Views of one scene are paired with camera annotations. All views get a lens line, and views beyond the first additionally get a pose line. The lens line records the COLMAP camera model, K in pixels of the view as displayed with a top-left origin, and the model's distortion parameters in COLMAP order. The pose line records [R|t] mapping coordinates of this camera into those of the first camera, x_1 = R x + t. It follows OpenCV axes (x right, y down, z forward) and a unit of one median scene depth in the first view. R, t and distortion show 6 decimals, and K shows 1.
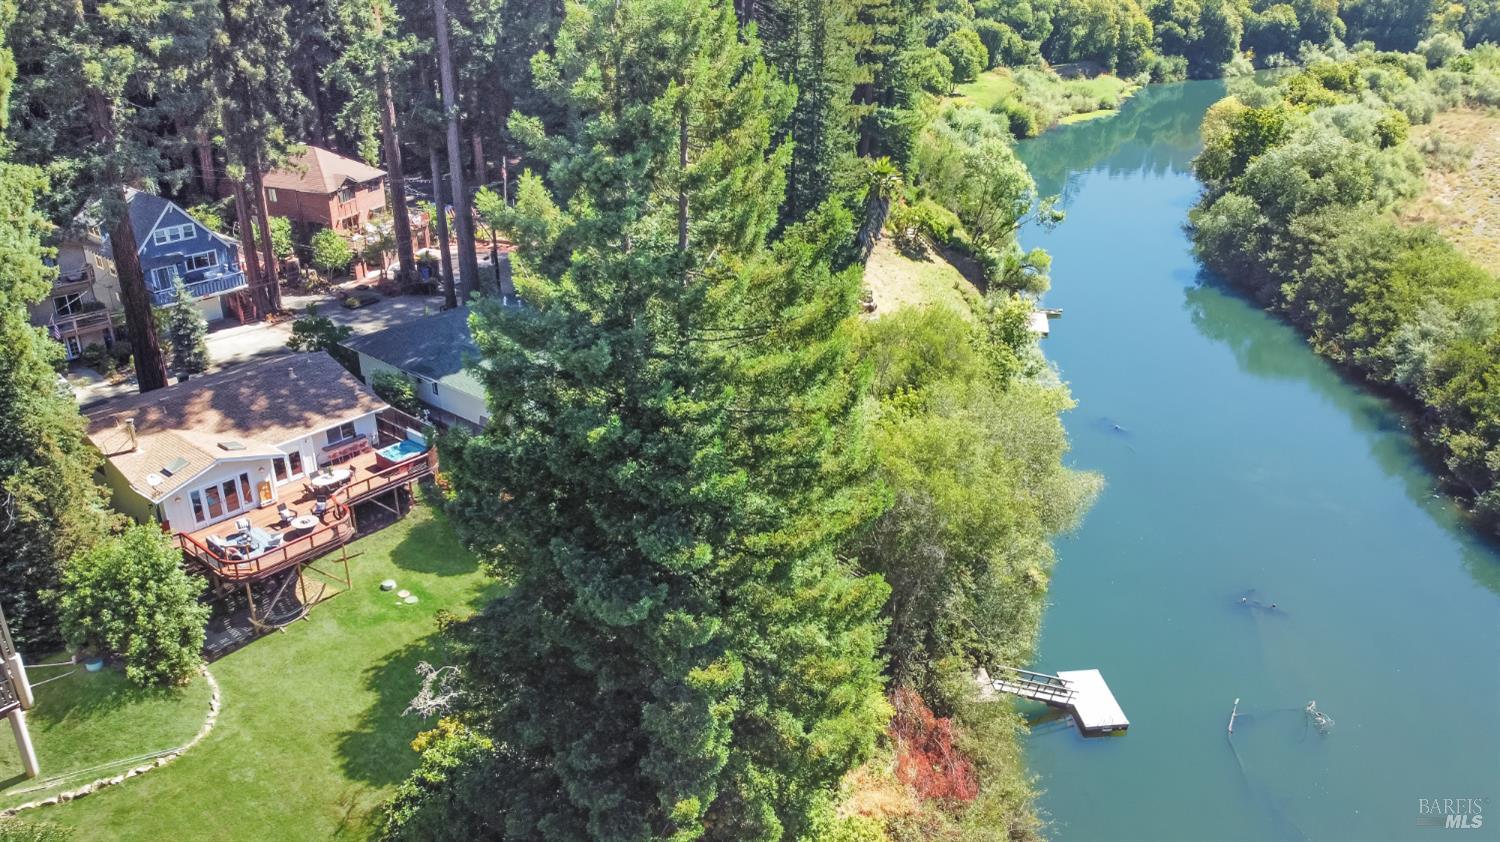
lens RADIAL K [[1126.9, 0, 750.0], [0, 1126.9, 421.0], [0, 0, 1]] dist [0.006572, -0.006194]
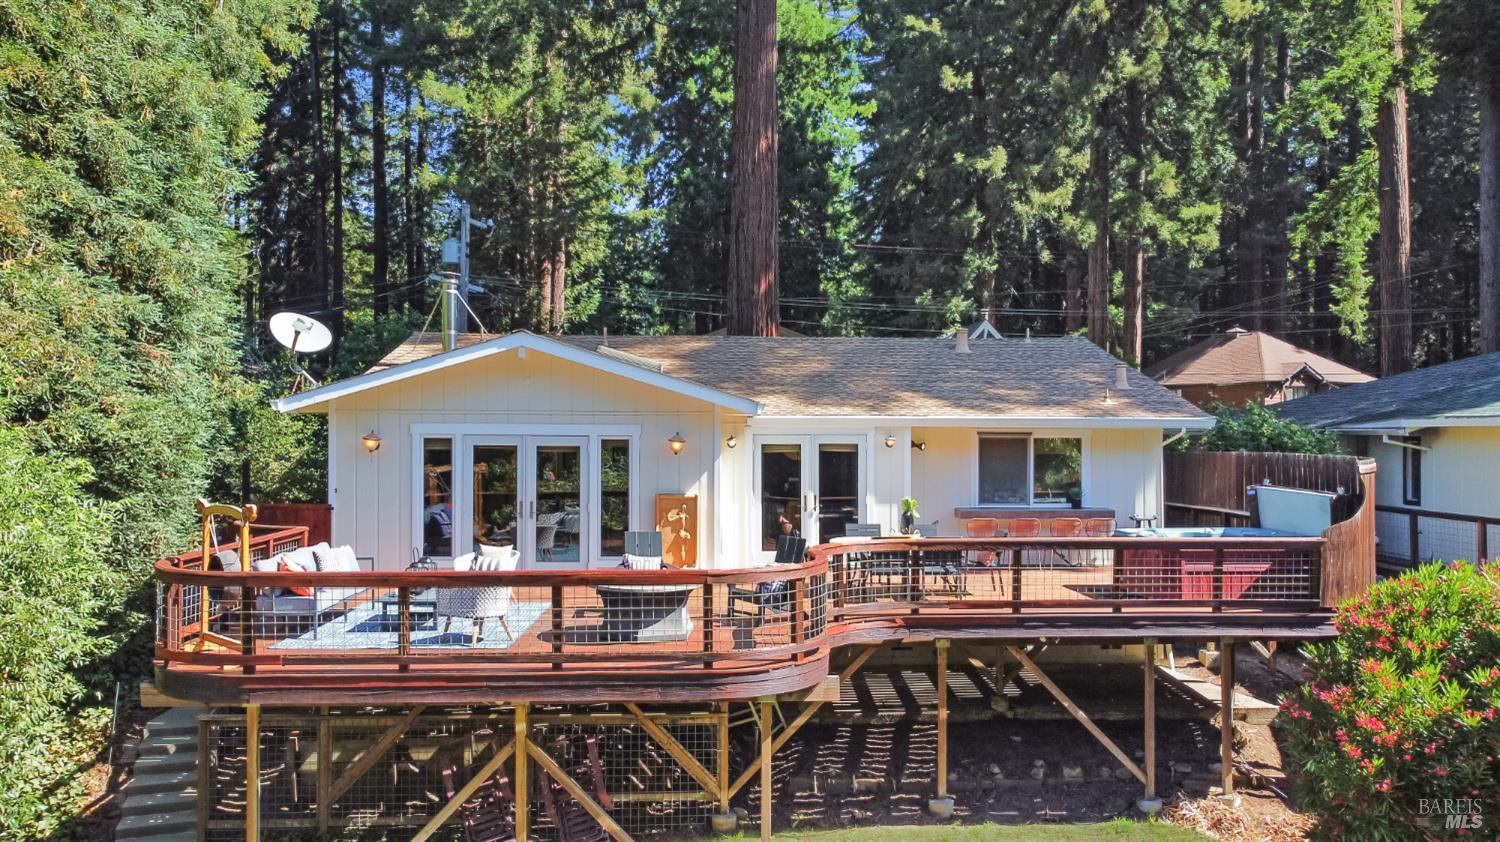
lens RADIAL K [[1141.9, 0, 750.0], [0, 1141.9, 421.0], [0, 0, 1]] dist [0.008168, -0.002416]
pose [[0.672942, -0.014964, -0.739543, -0.127072], [-0.301381, 0.907499, -0.292602, 0.069901], [0.675513, 0.419789, 0.606184, 0.506392]]
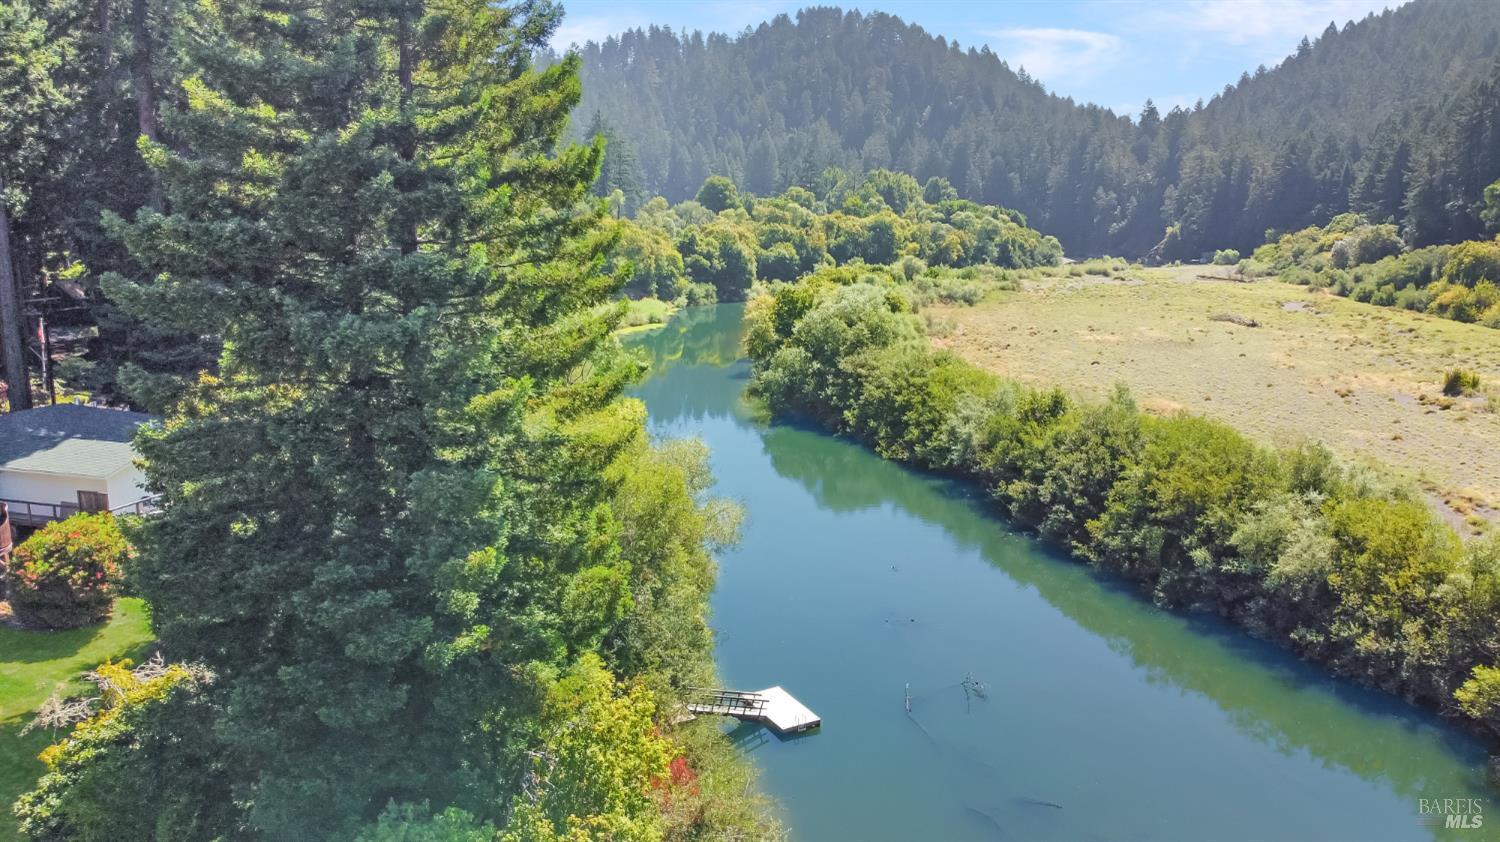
lens RADIAL K [[1129.5, 0, 750.0], [0, 1129.5, 421.0], [0, 0, 1]] dist [0.003392, -0.001350]
pose [[0.921910, -0.076406, 0.379794, -0.057021], [0.162934, 0.965907, -0.201187, 0.134949], [-0.351474, 0.247357, 0.902929, 0.027528]]
